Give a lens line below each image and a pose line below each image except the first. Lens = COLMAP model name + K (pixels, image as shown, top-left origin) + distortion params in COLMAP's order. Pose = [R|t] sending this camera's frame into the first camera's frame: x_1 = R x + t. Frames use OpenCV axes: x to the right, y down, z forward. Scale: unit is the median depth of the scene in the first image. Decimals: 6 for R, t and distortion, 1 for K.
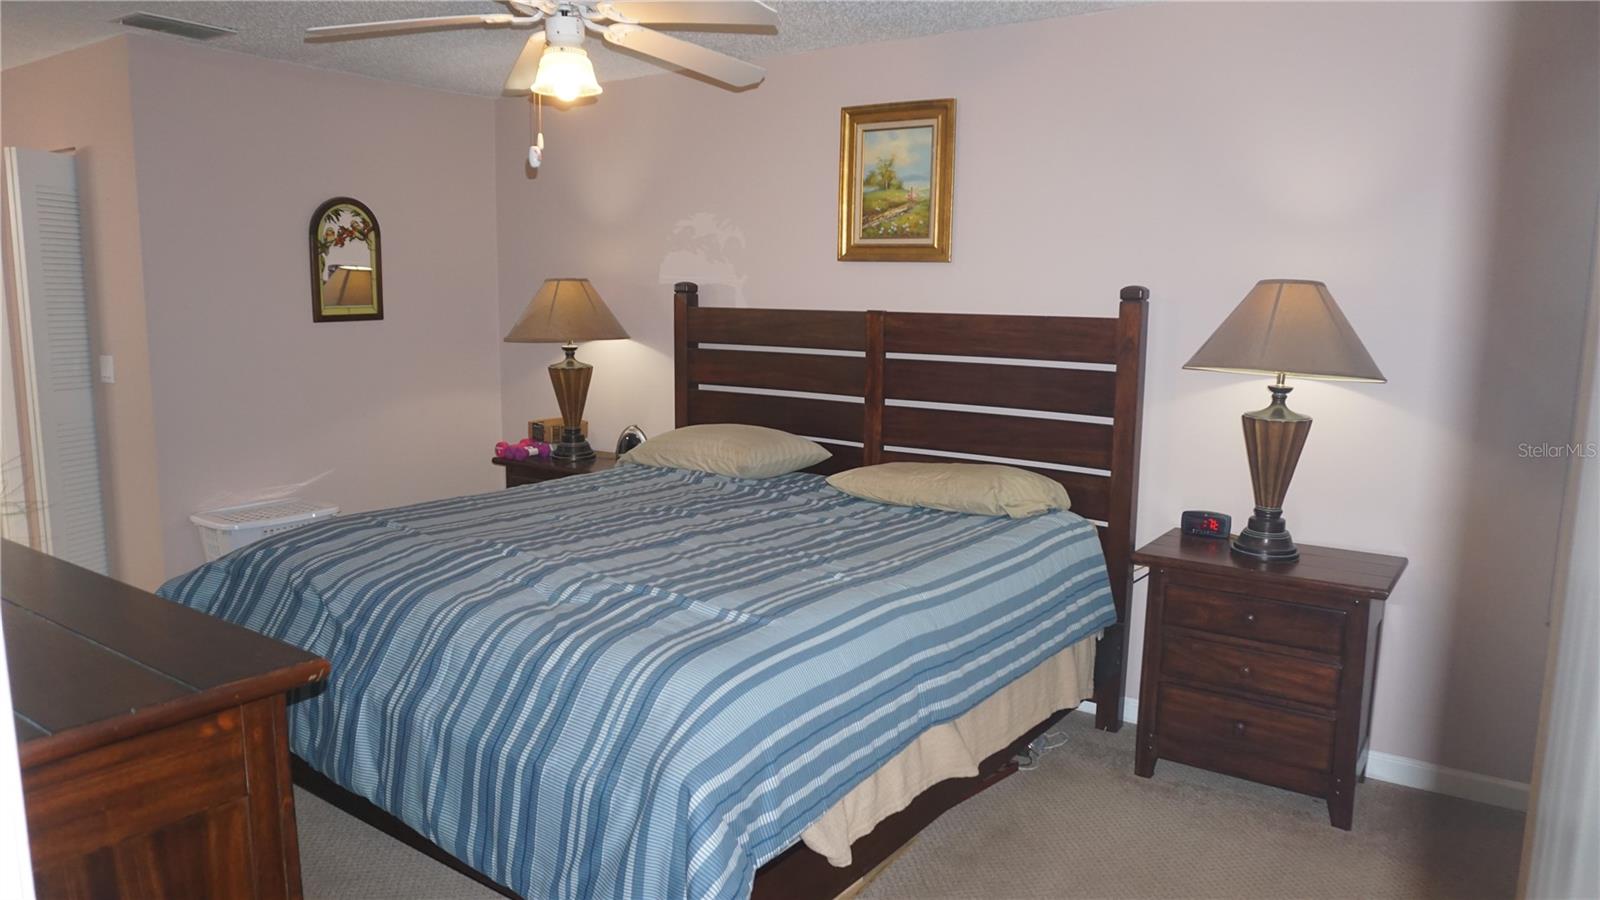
lens RADIAL K [[1091.9, 0, 804.6], [0, 1091.9, 457.0], [0, 0, 1]] dist [-0.046864, 0.030932]
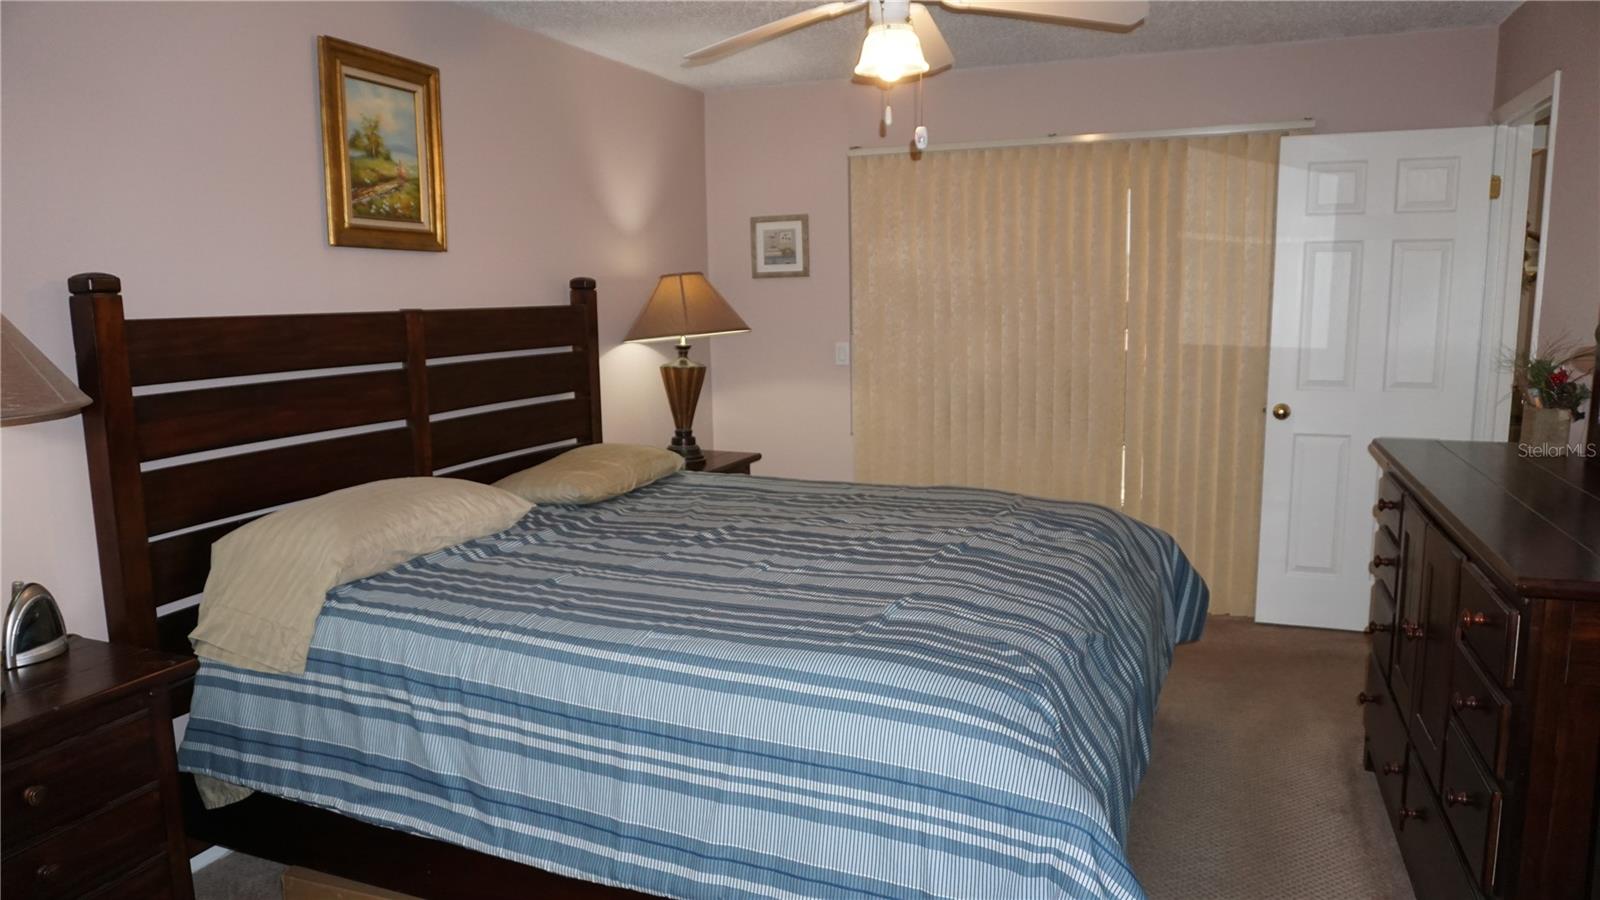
lens RADIAL K [[1091.9, 0, 804.6], [0, 1091.9, 457.0], [0, 0, 1]] dist [-0.046864, 0.030932]
pose [[-0.240241, -0.155541, 0.958171, -0.794834], [0.154150, 0.968441, 0.195858, -0.141071], [-0.958395, 0.194756, -0.208683, 0.910418]]
